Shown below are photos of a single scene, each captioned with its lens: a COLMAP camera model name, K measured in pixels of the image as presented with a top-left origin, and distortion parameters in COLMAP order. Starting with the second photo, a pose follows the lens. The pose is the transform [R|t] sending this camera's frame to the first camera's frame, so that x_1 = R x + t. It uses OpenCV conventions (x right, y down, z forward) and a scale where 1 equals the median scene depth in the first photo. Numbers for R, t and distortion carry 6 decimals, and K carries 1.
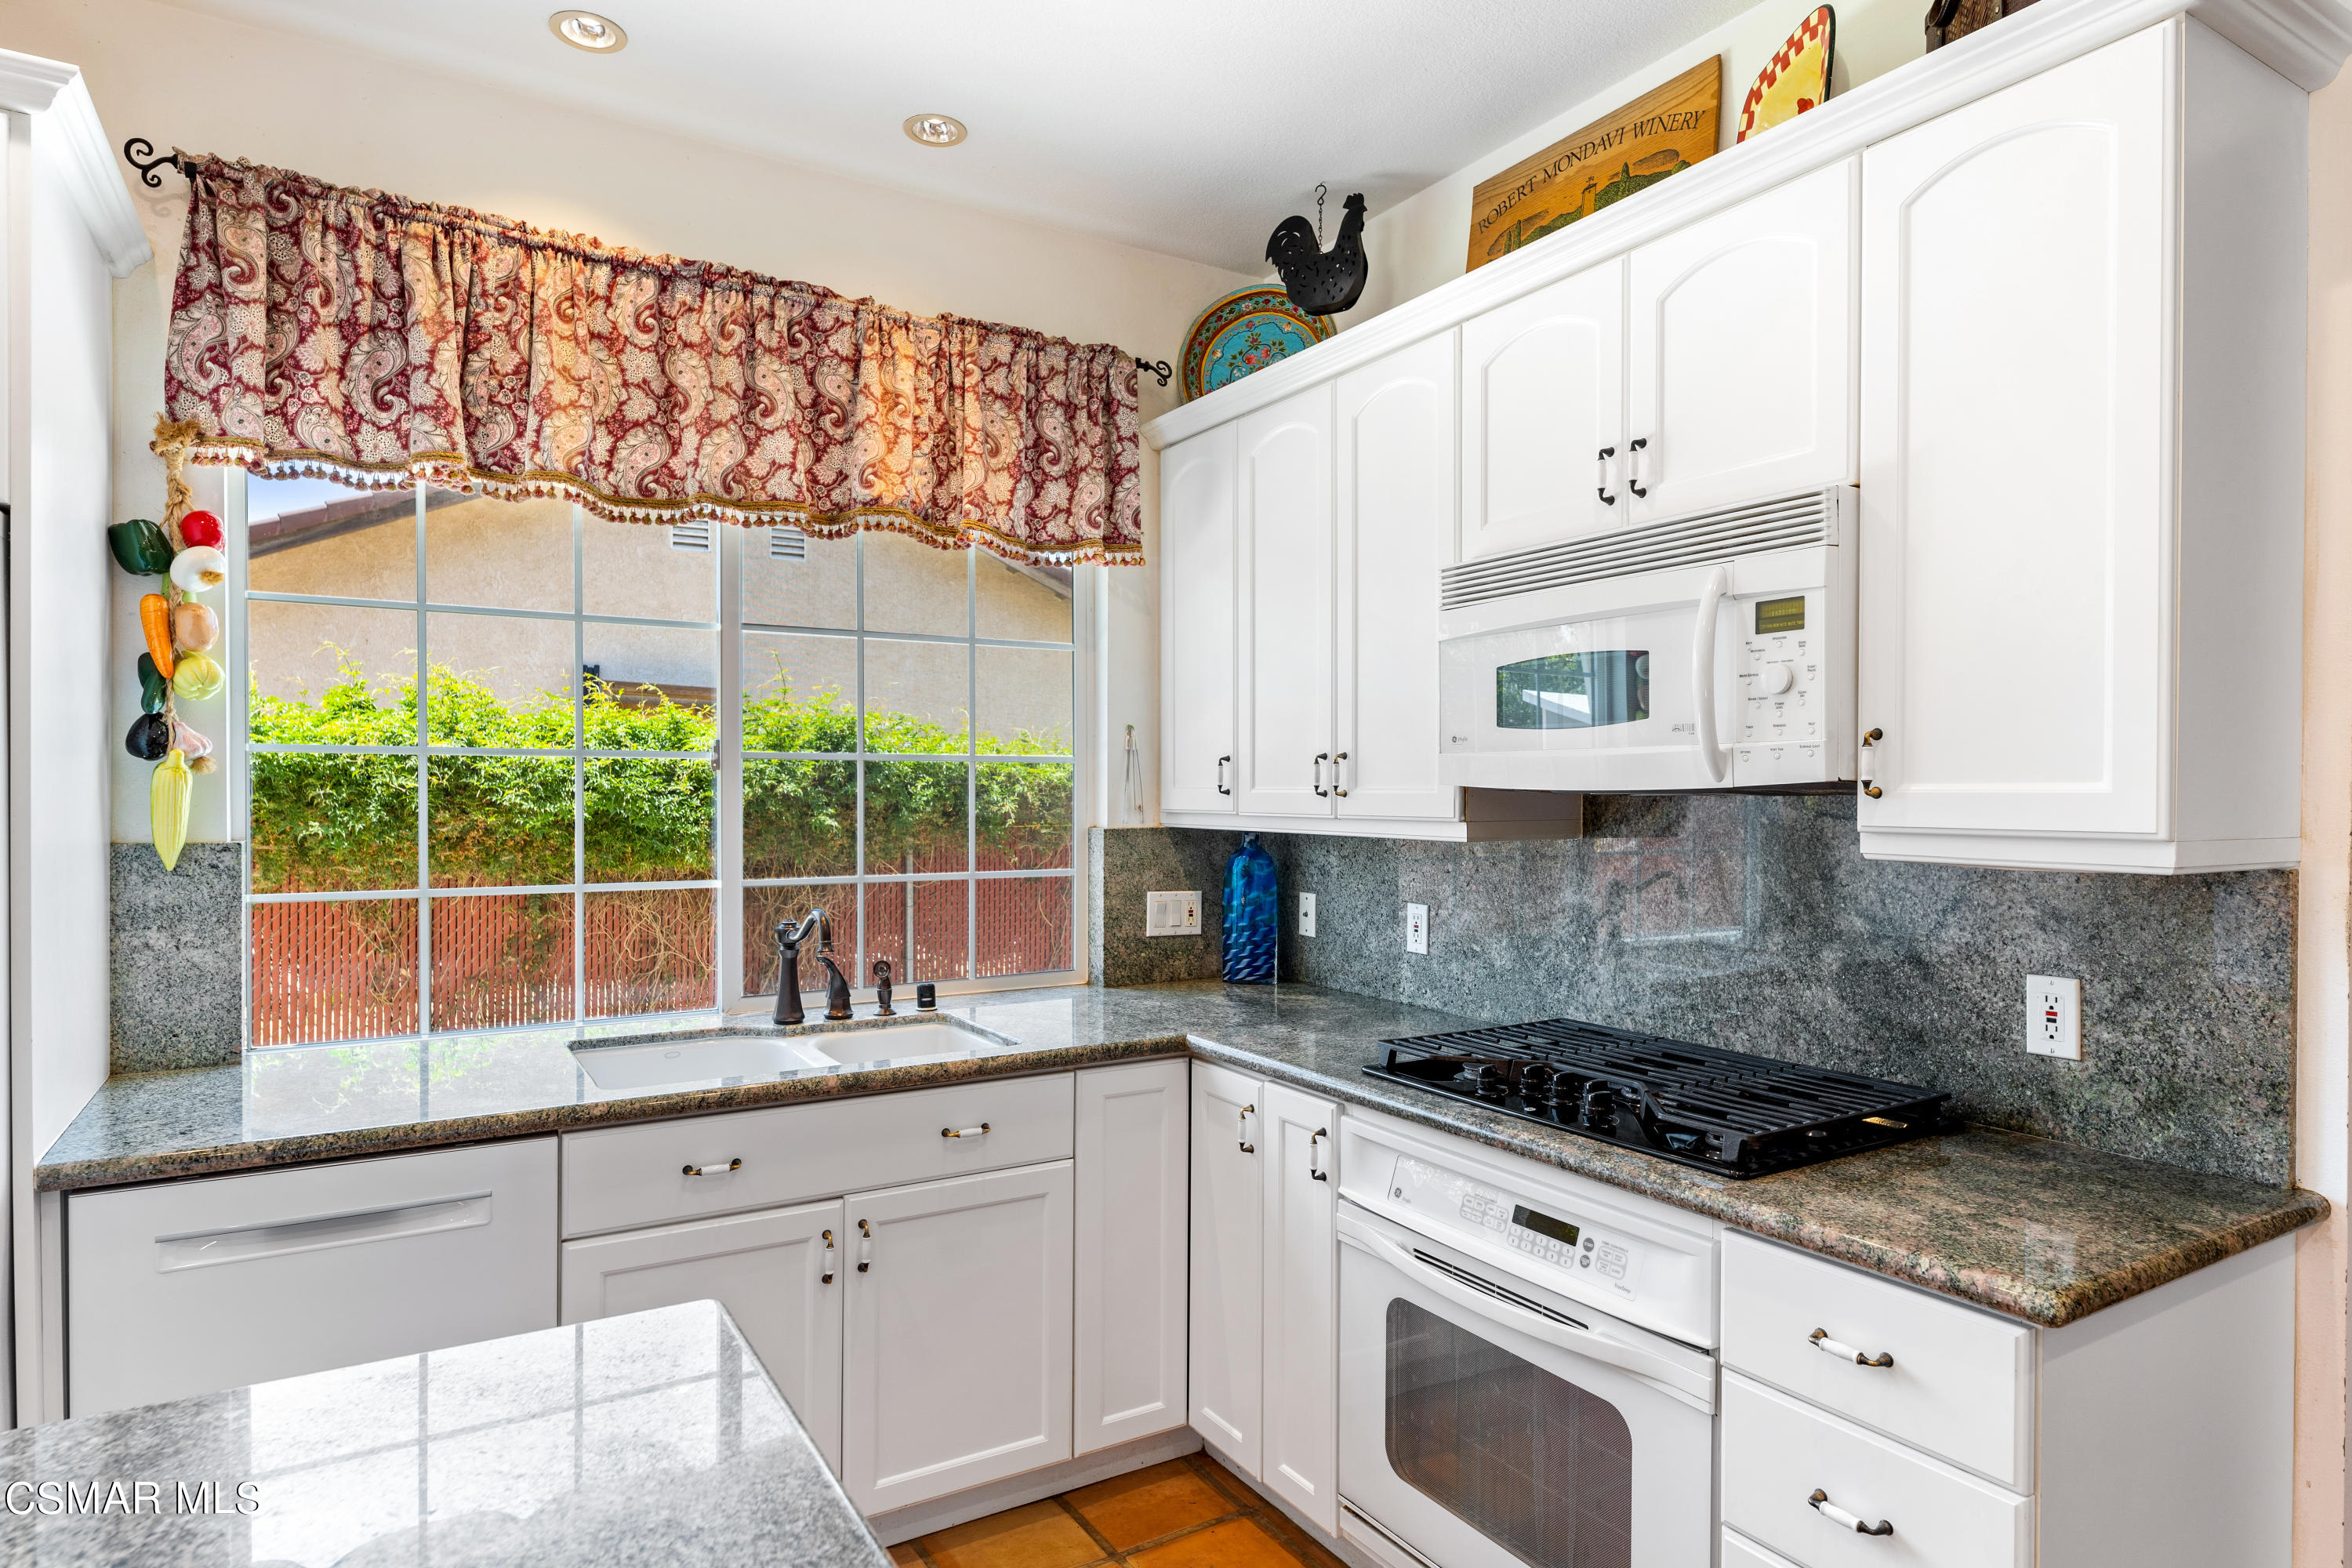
lens RADIAL K [[1328.7, 0, 1176.5], [0, 1328.7, 801.3], [0, 0, 1]] dist [0.003250, -0.003124]
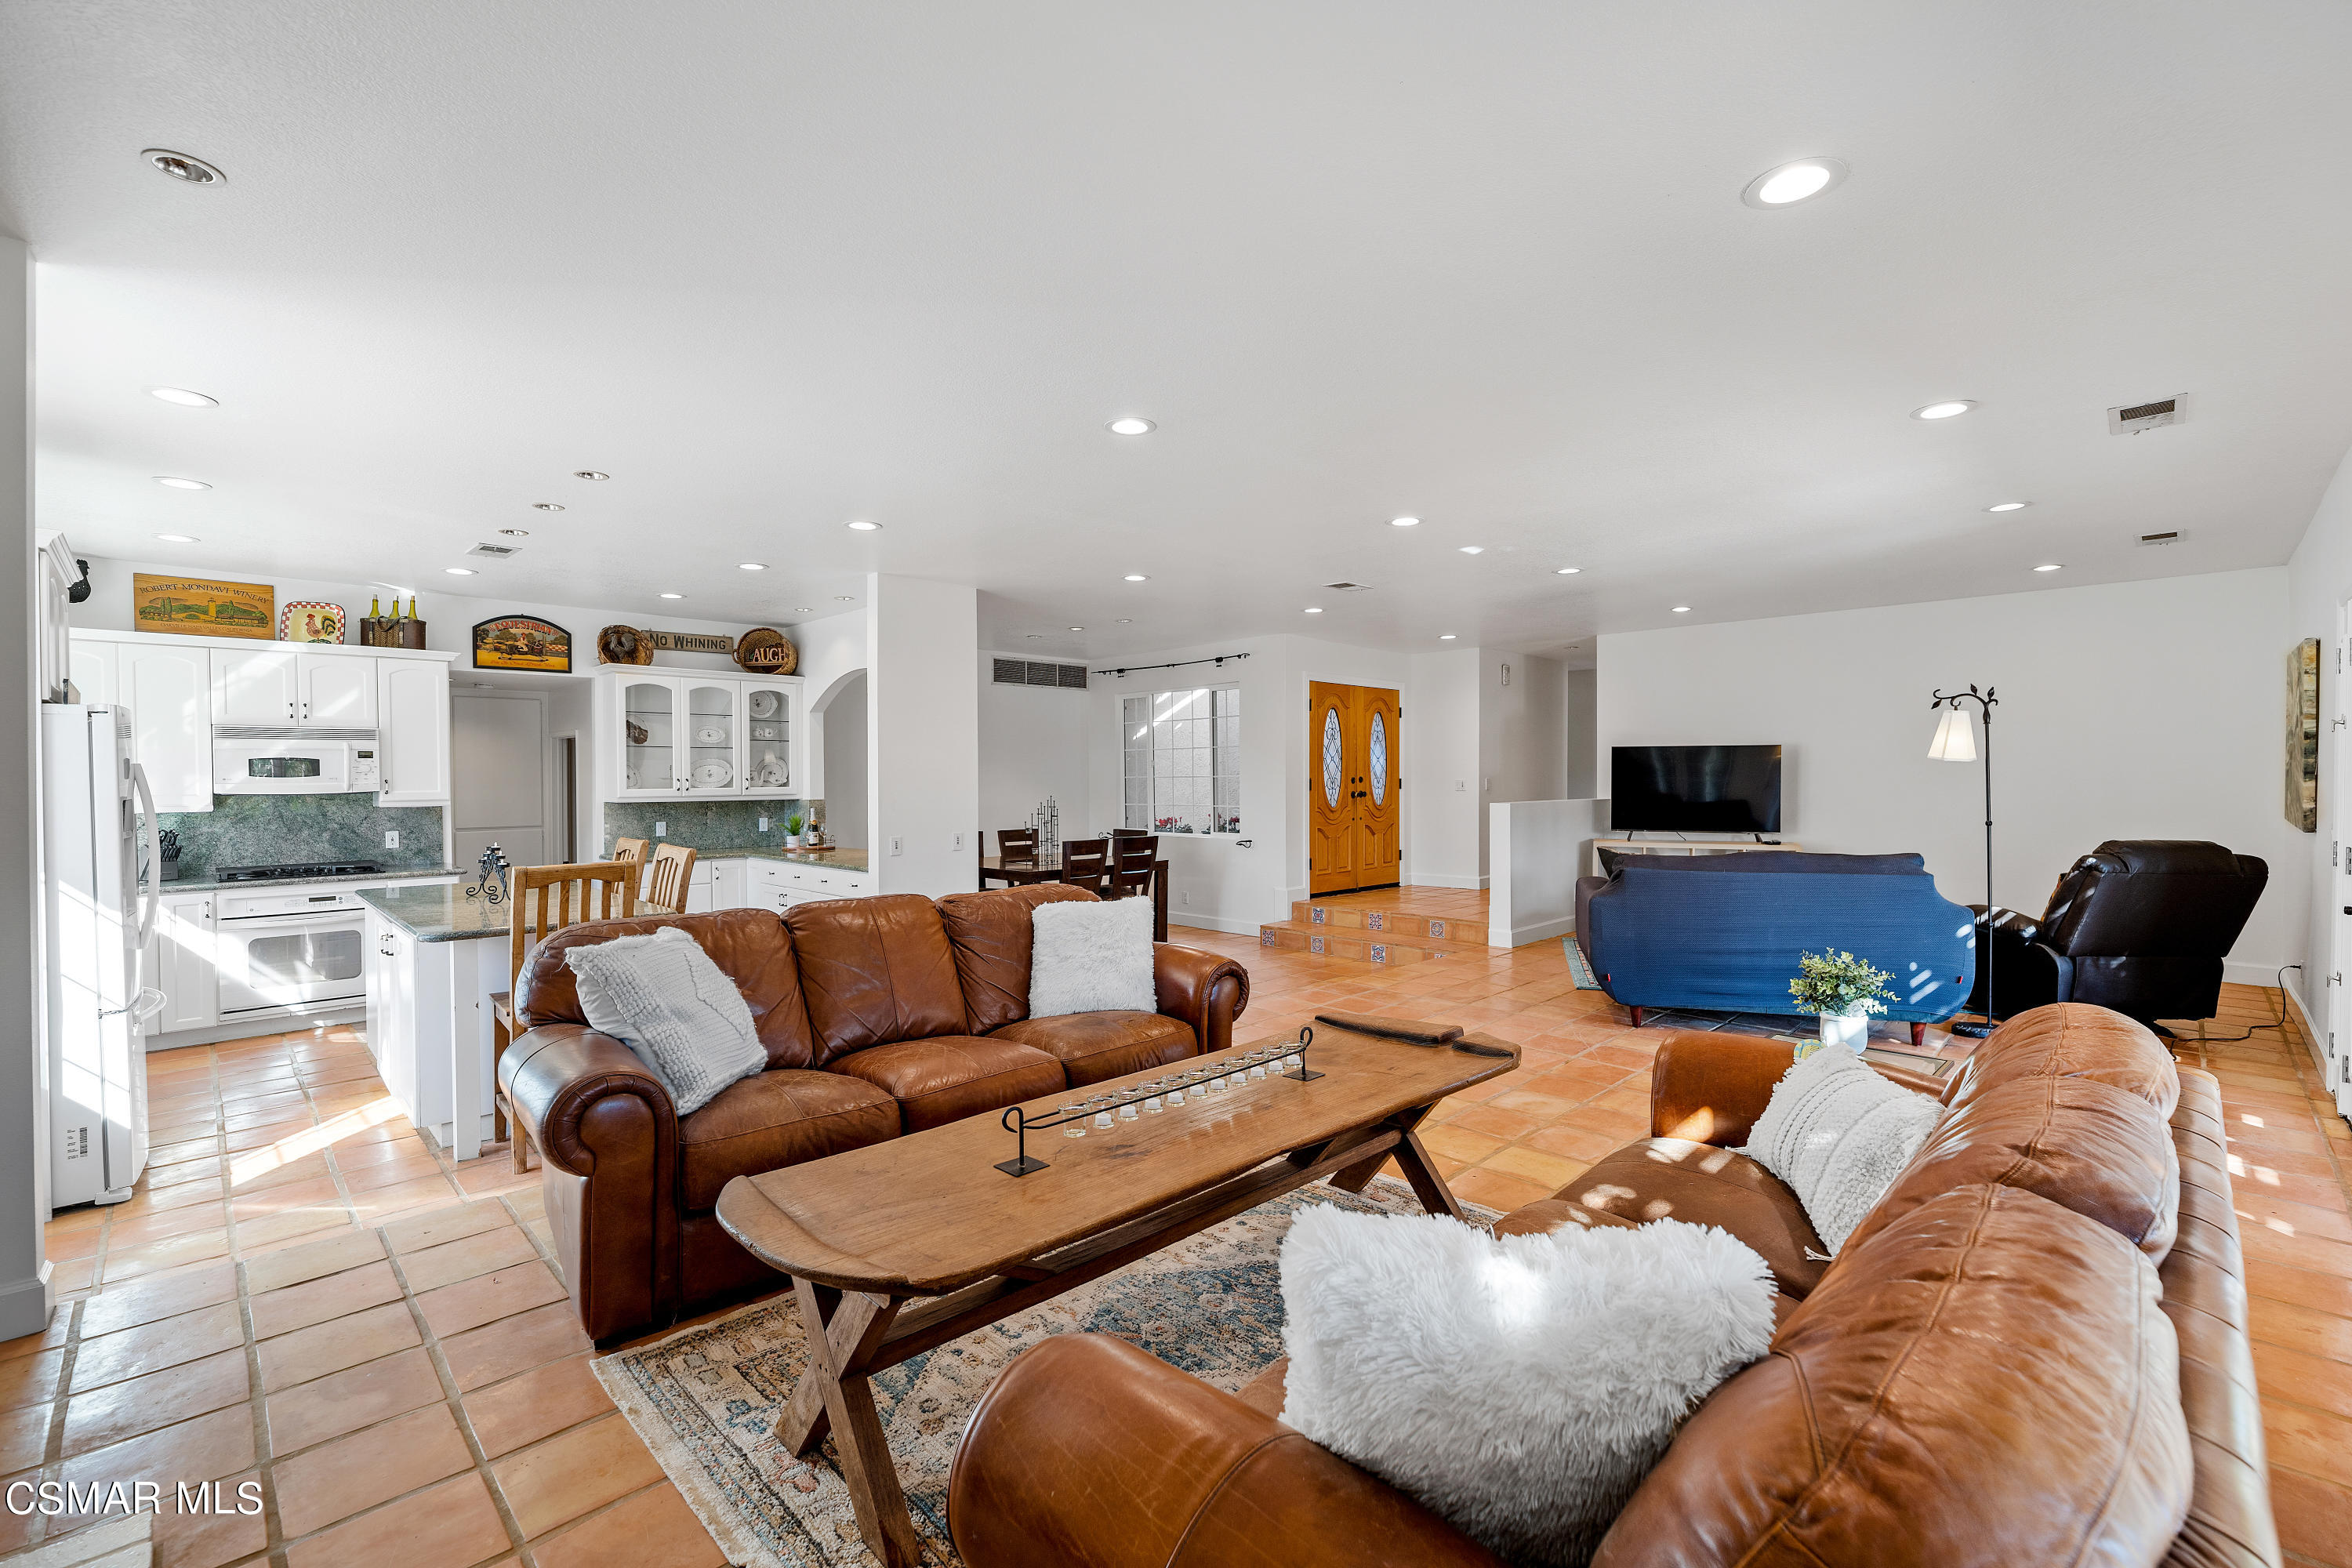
lens RADIAL K [[995.3, 0, 1196.3], [0, 995.3, 793.8], [0, 0, 1]] dist [-0.000237, -0.000482]
pose [[-0.246837, -0.021068, 0.968828, -2.503043], [0.014436, 0.999573, 0.025414, -0.035940], [-0.968949, 0.020259, -0.246427, -0.649272]]
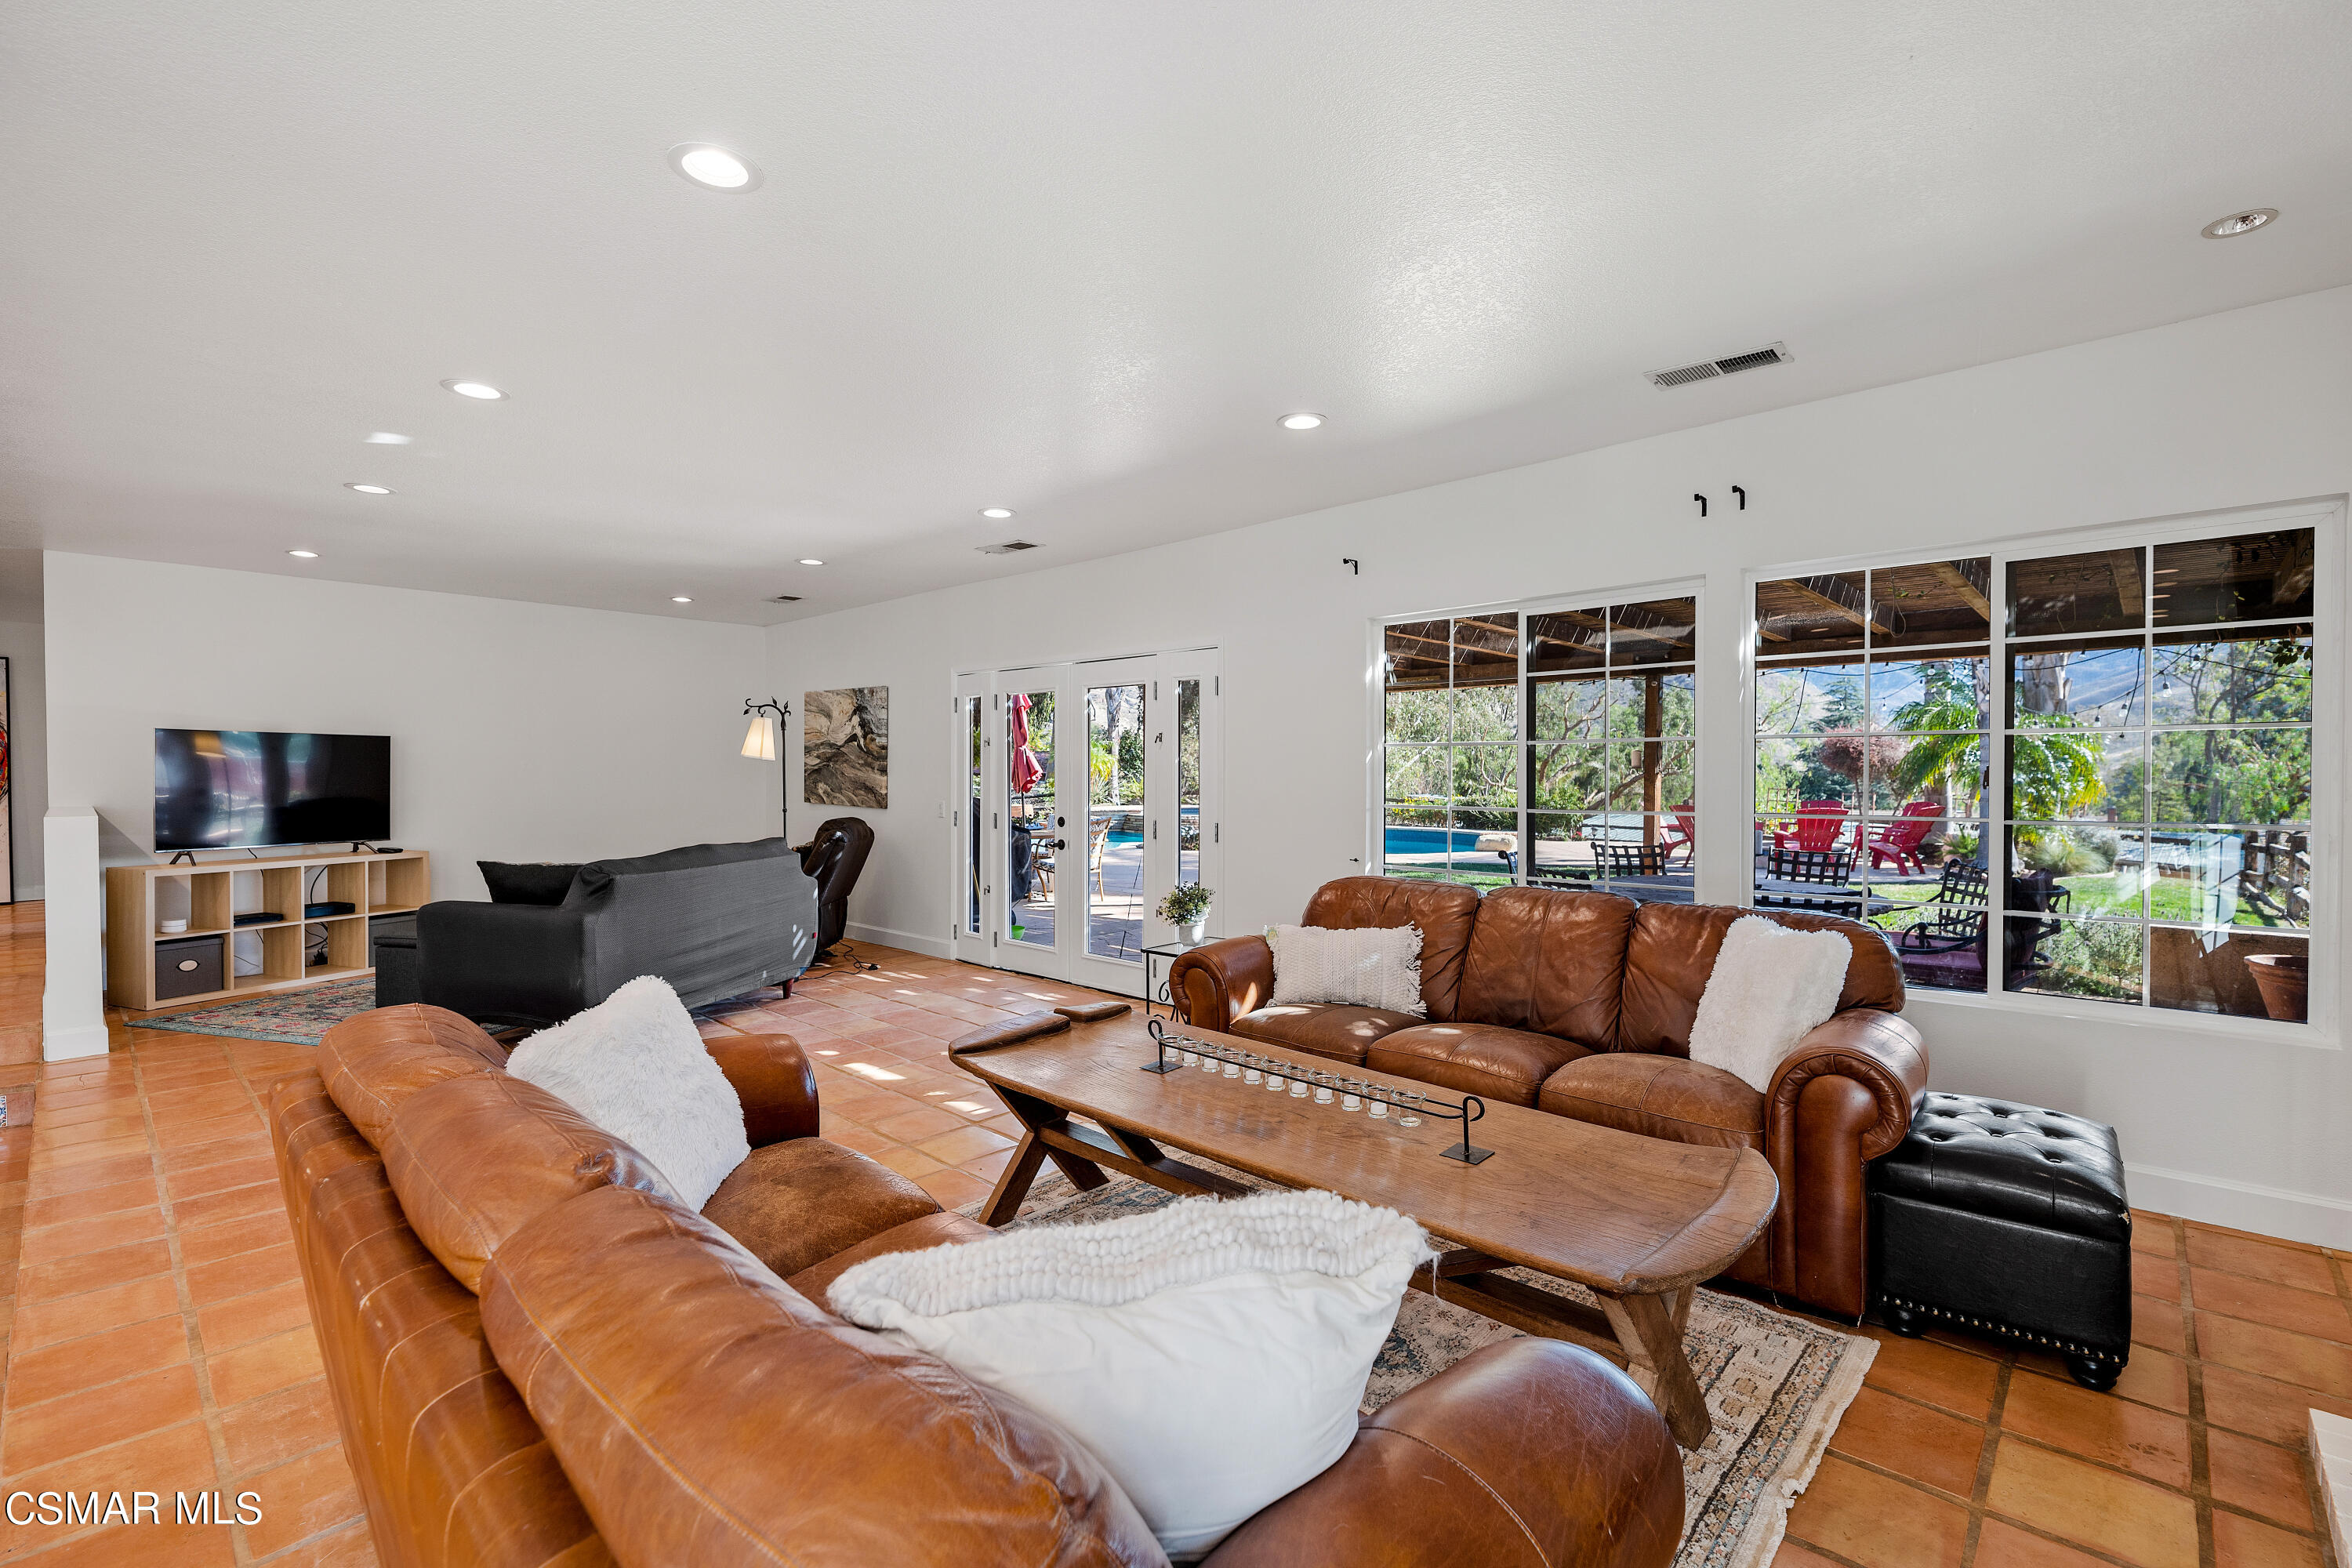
lens RADIAL K [[1045.2, 0, 1164.5], [0, 1045.2, 780.6], [0, 0, 1]] dist [0.021688, 0.000004]
pose [[-0.966626, -0.003100, -0.256172, -1.251450], [-0.008510, 0.999764, 0.020012, -0.039313], [0.256049, 0.021524, -0.966424, 0.049310]]
